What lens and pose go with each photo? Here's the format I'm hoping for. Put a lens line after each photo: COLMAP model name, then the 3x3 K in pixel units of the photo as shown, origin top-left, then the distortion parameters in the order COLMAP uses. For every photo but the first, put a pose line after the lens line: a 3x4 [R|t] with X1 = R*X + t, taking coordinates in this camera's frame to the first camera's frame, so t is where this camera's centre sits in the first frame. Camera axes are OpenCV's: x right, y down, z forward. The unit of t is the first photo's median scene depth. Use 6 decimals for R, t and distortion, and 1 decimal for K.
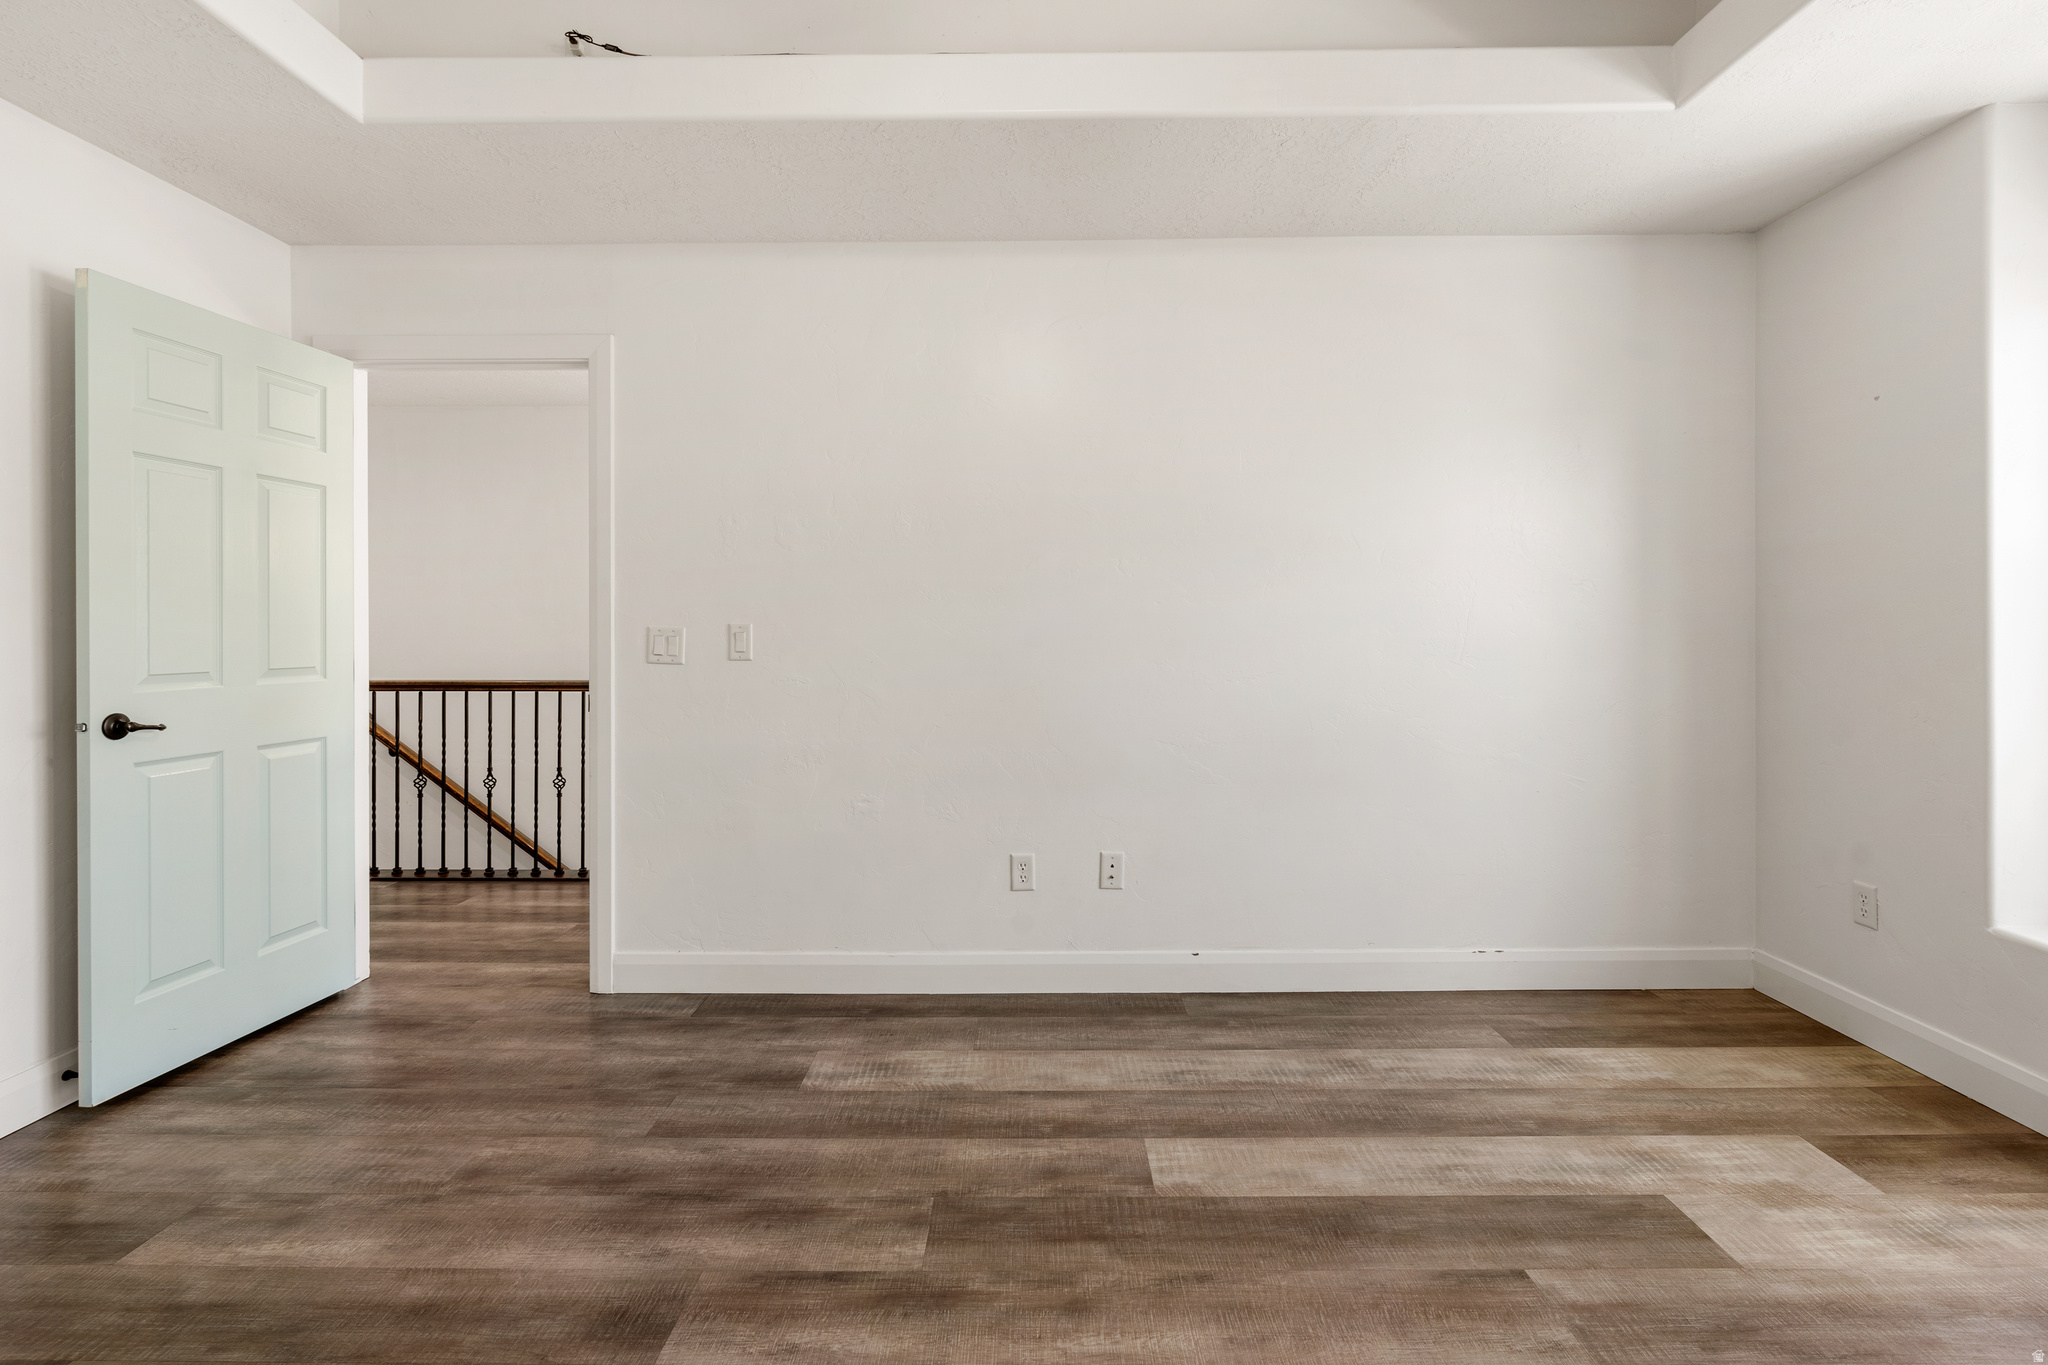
lens RADIAL K [[943.3, 0, 1067.7], [0, 943.3, 632.1], [0, 0, 1]] dist [-0.006199, 0.001950]
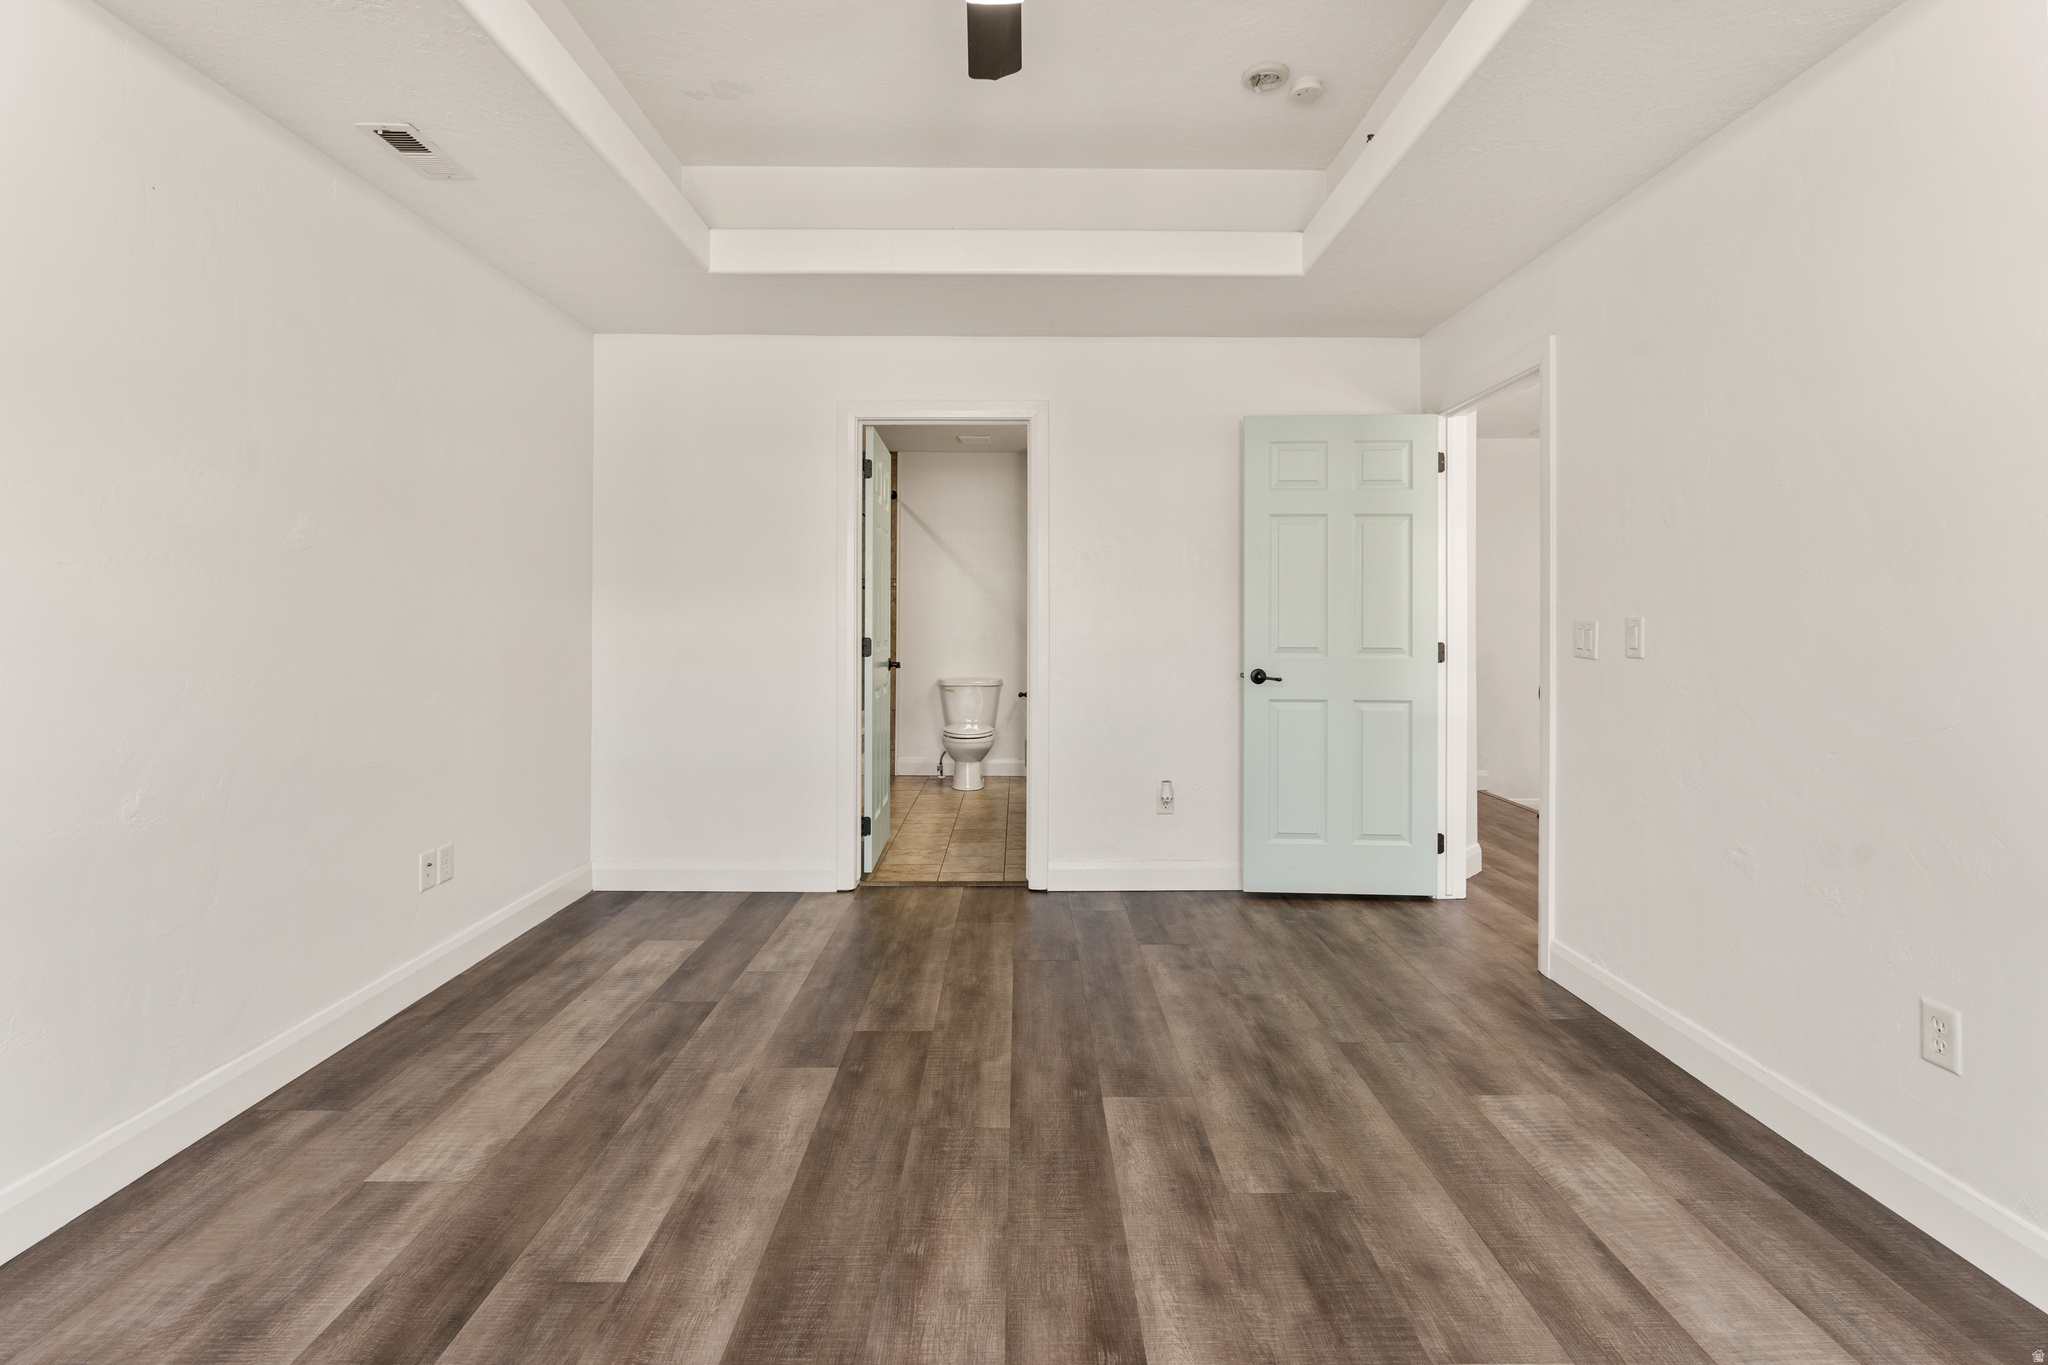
lens RADIAL K [[943.3, 0, 998.0], [0, 943.3, 608.7], [0, 0, 1]] dist [-0.006199, 0.001950]
pose [[-0.005212, -0.007201, -0.999960, 0.701063], [-0.006498, 0.999953, -0.007167, -0.008347], [0.999965, 0.006460, -0.005258, 0.520221]]
